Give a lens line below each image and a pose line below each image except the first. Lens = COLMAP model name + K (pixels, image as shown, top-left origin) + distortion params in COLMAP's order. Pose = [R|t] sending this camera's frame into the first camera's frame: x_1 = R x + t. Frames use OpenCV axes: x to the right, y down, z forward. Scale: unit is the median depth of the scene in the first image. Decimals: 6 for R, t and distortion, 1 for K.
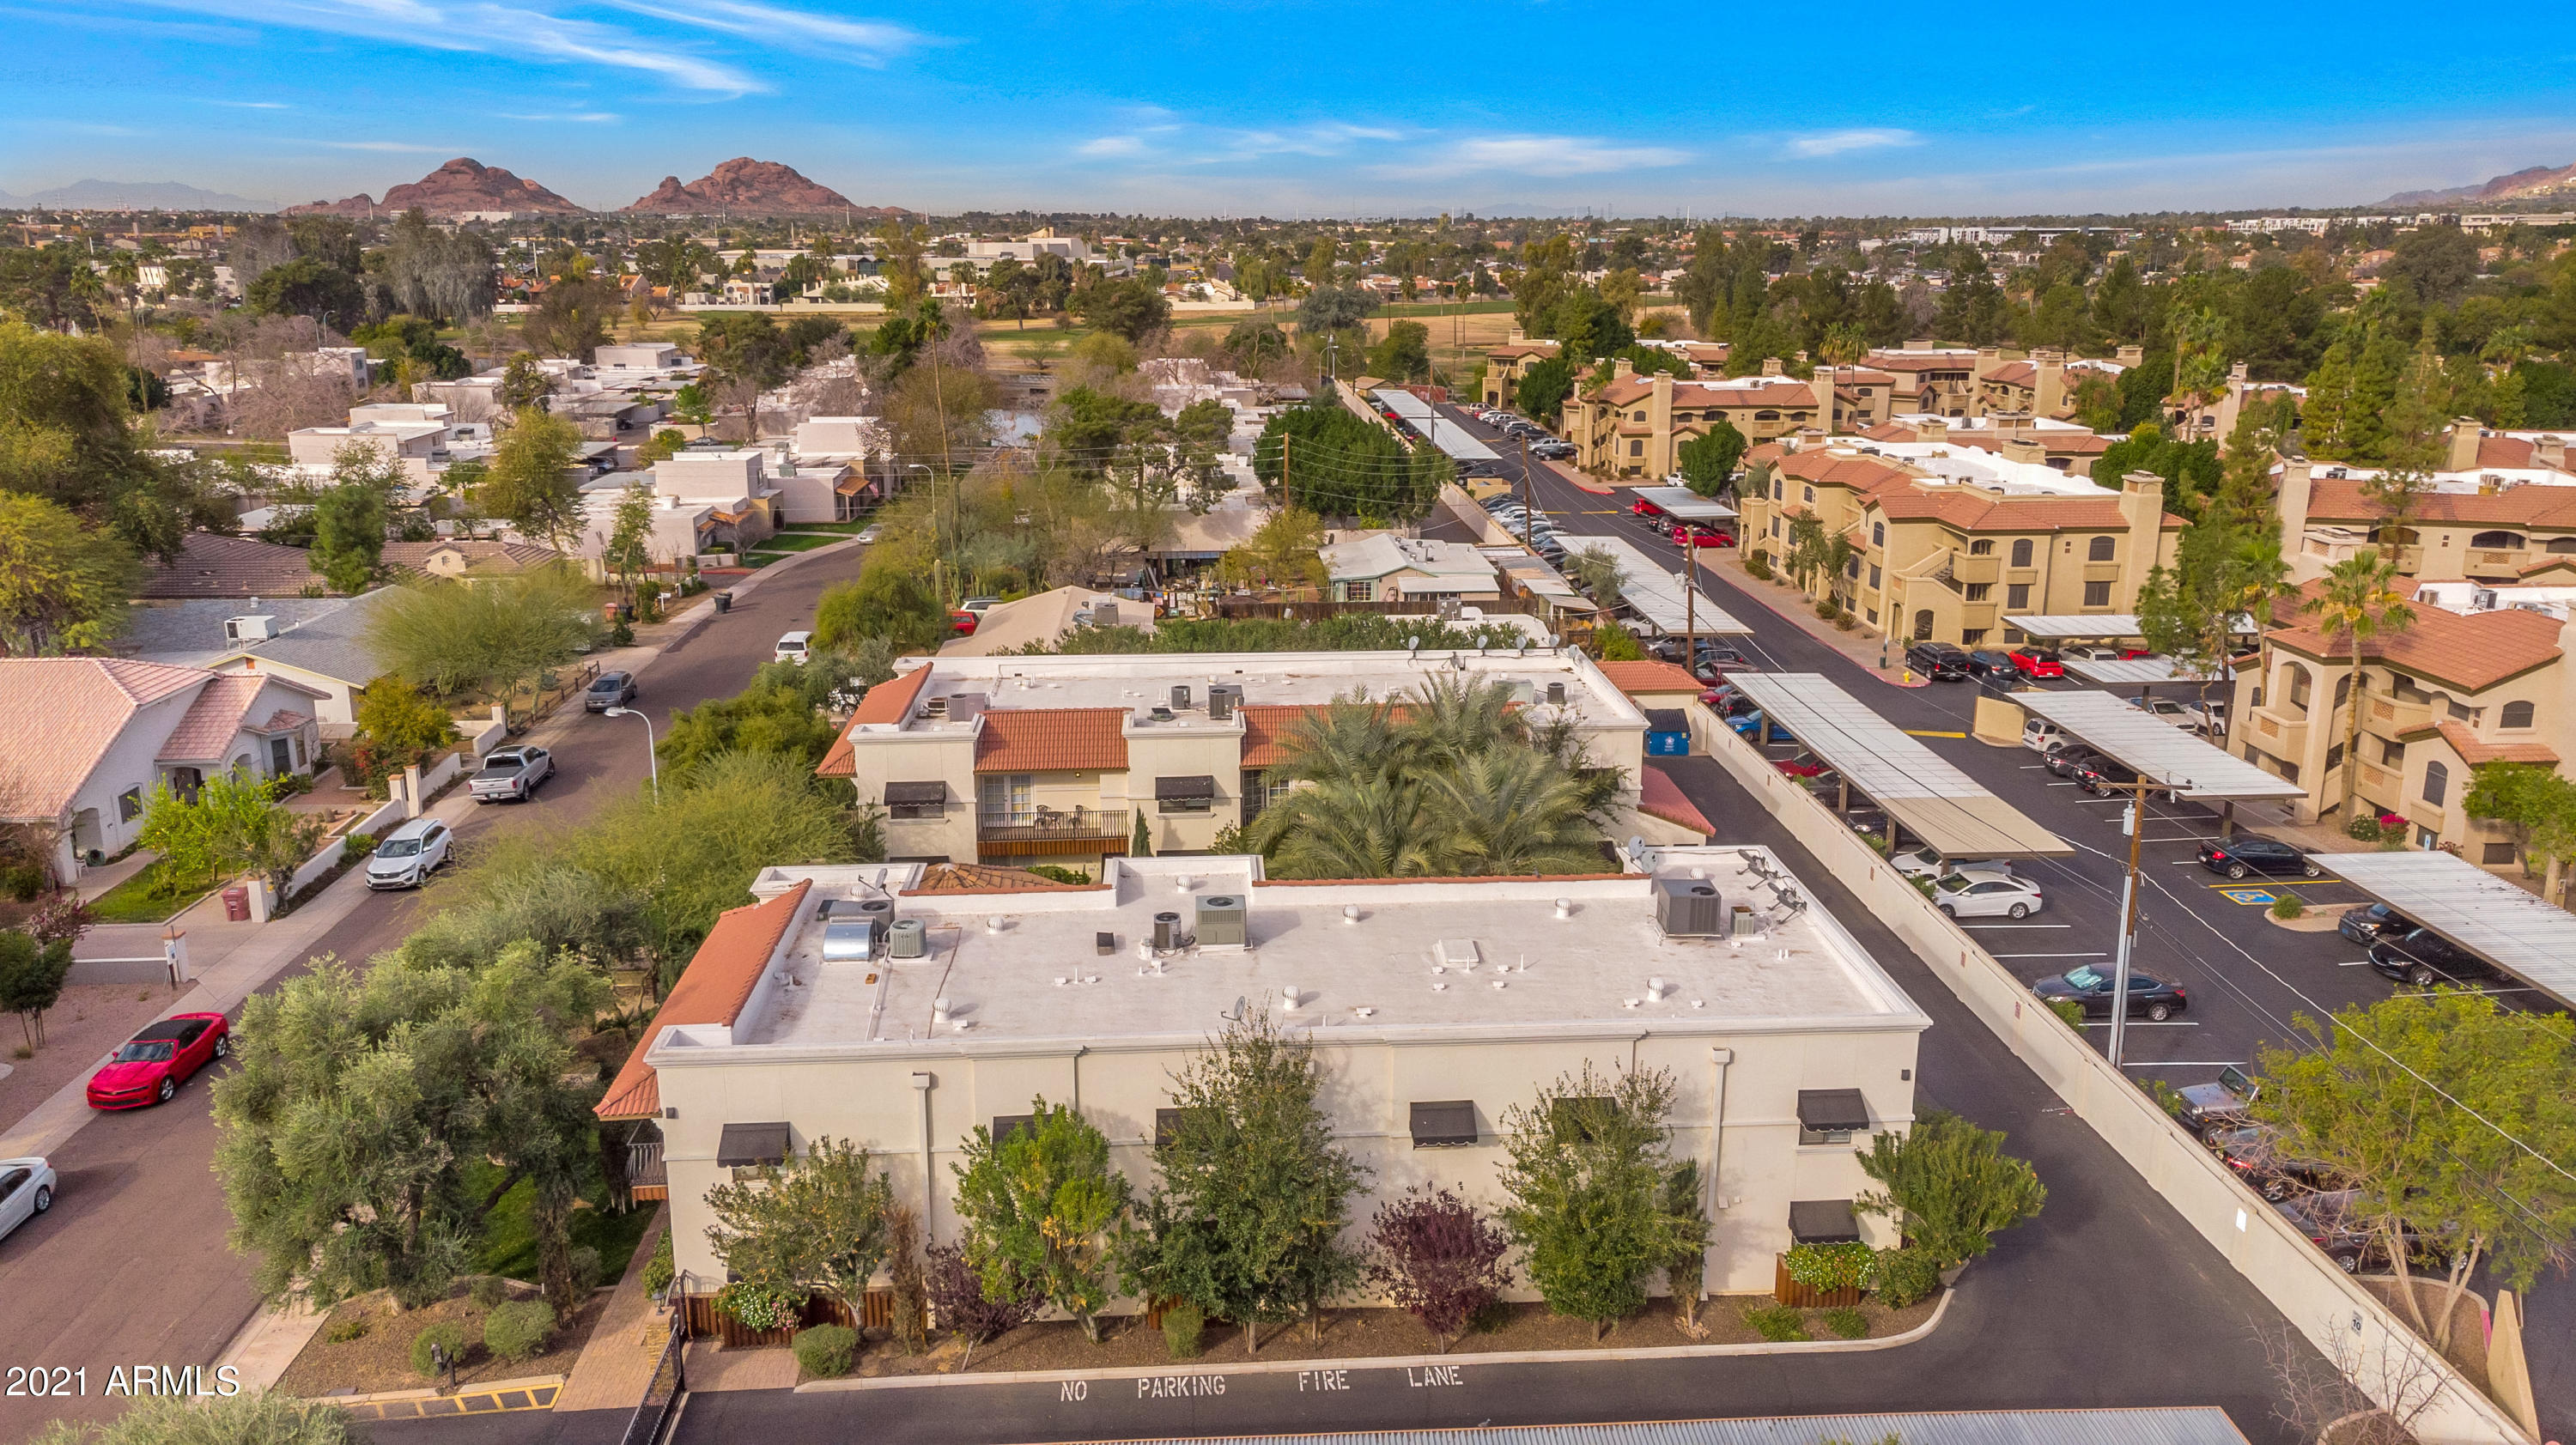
lens RADIAL K [[1882.7, 0, 1288.0], [0, 1882.7, 722.5], [0, 0, 1]] dist [0.030874, 0.001658]
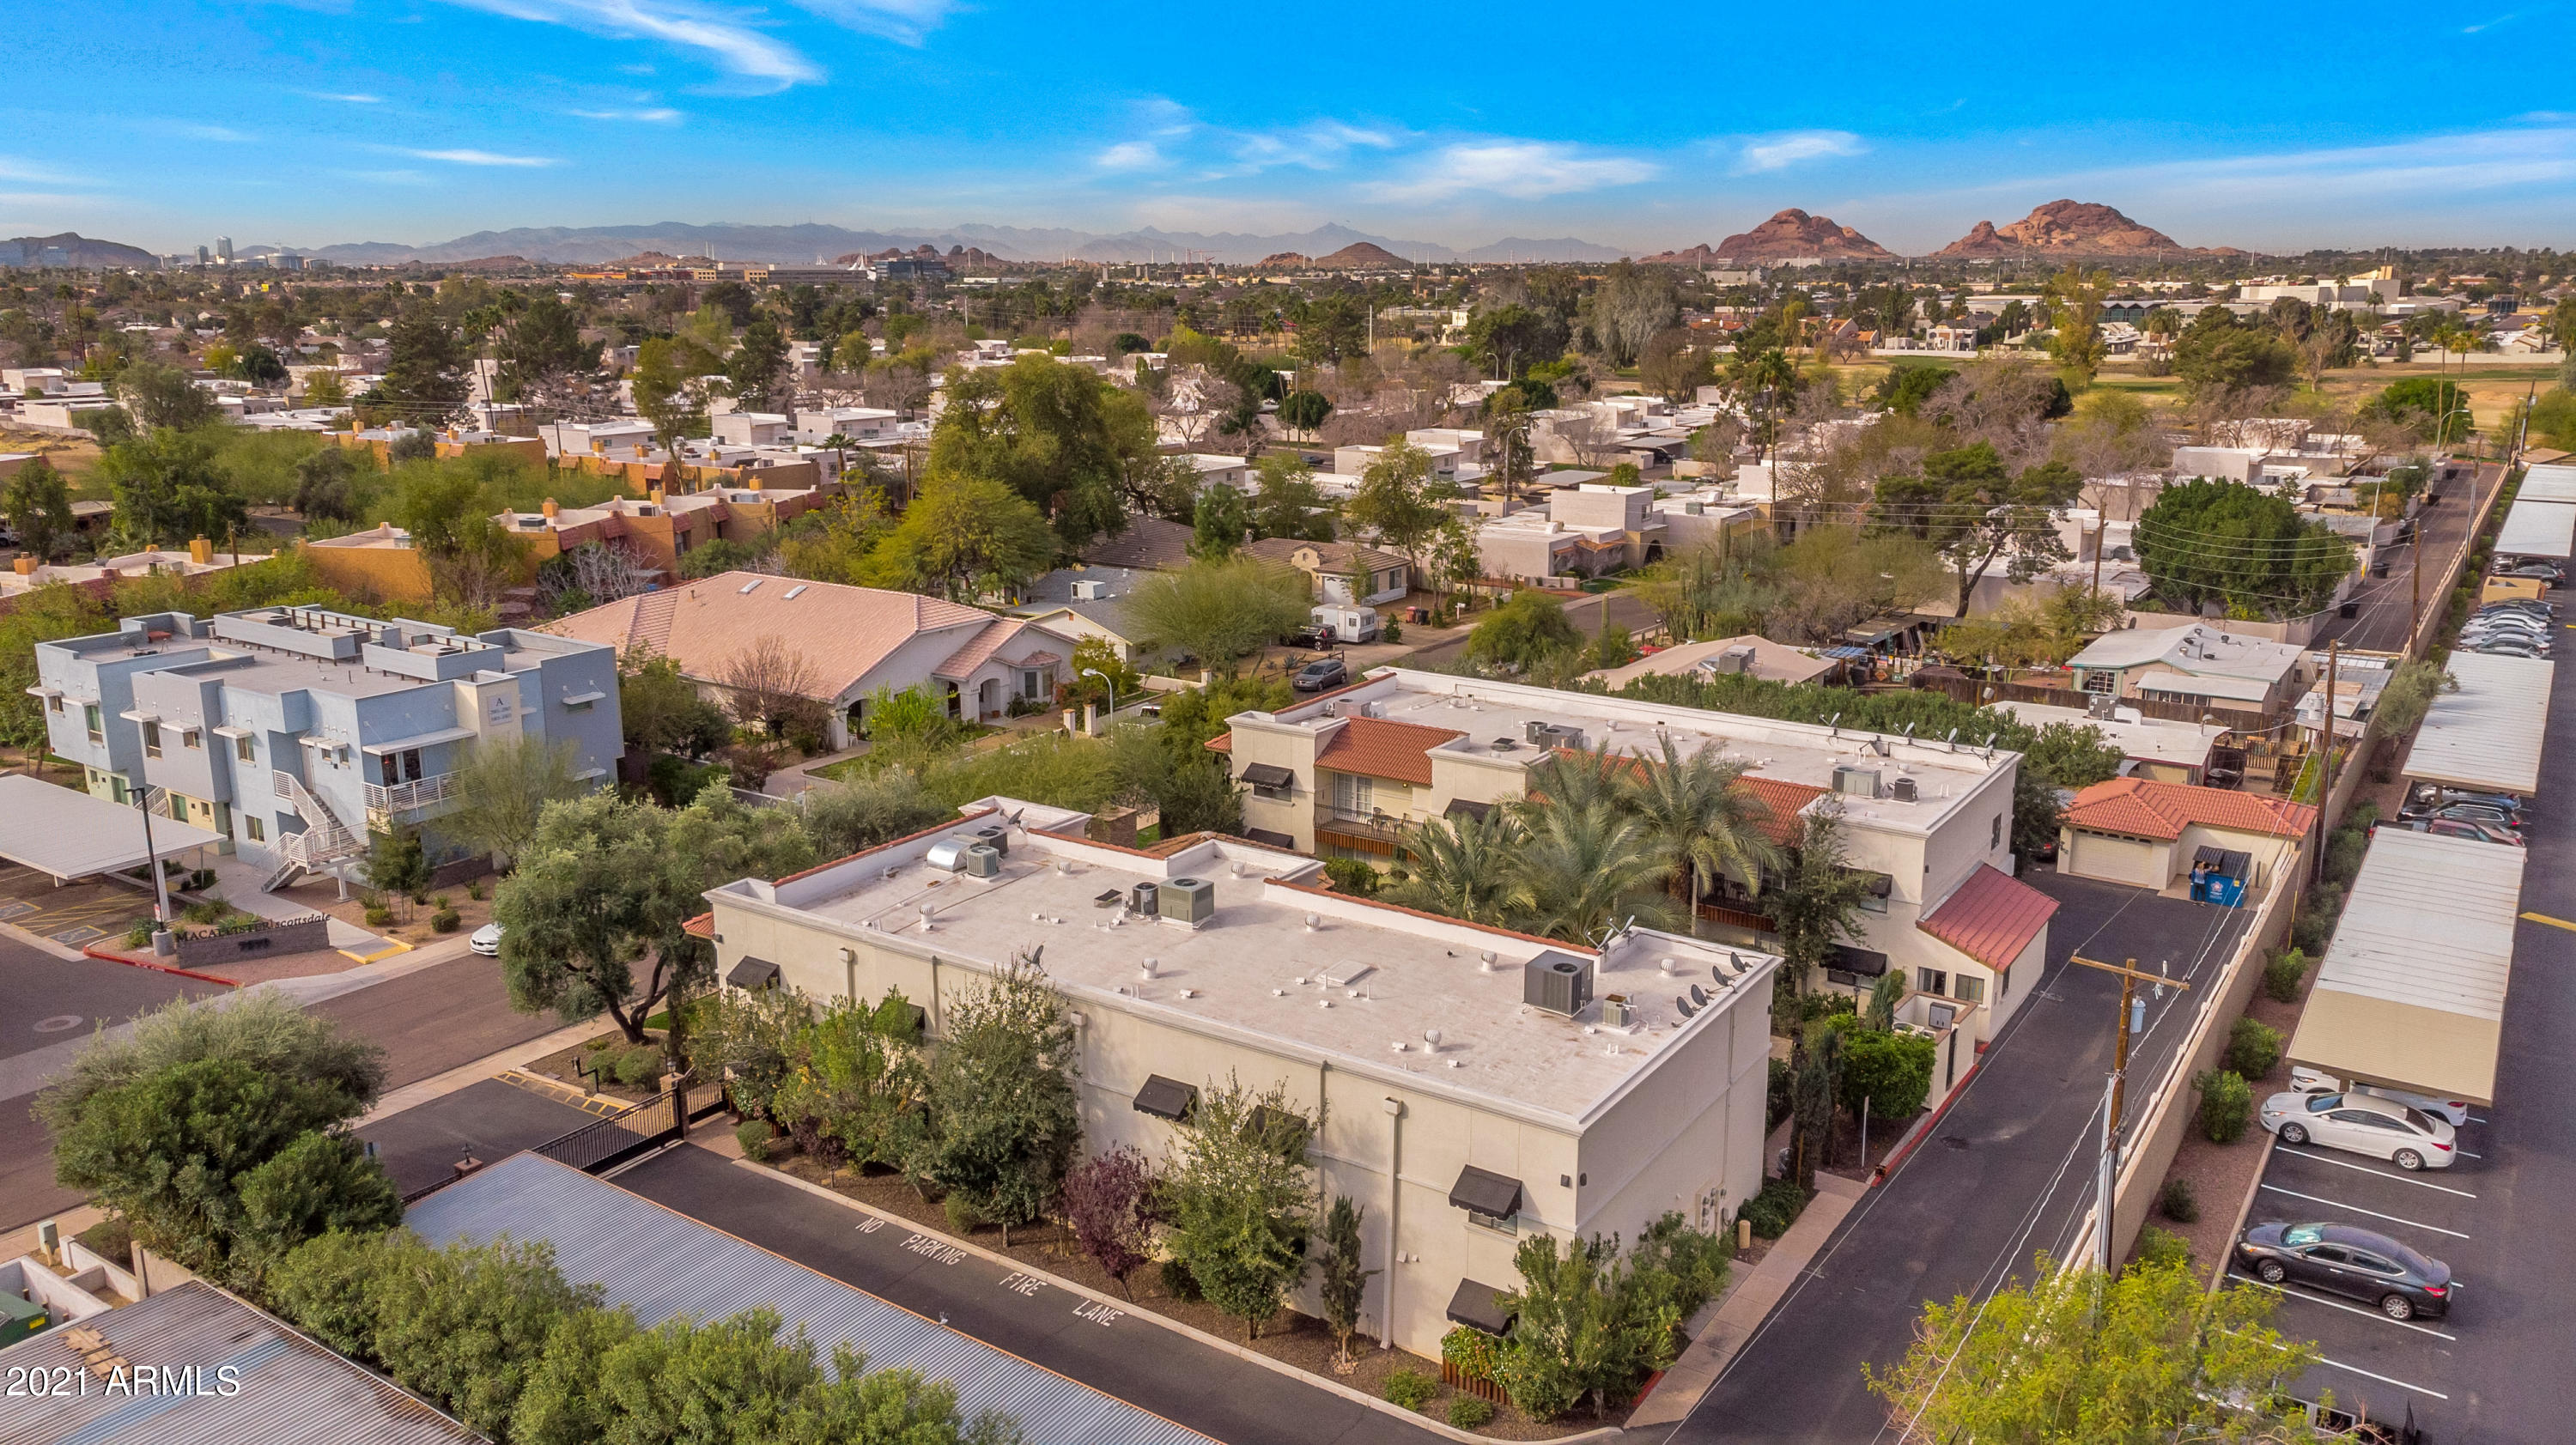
lens RADIAL K [[1875.2, 0, 1319.8], [0, 1875.2, 735.5], [0, 0, 1]] dist [0.050186, 0.000192]
pose [[0.795794, 0.147883, -0.587233, 0.464530], [-0.156784, 0.986974, 0.036082, -0.030750], [0.584920, 0.063355, 0.808613, 0.090383]]
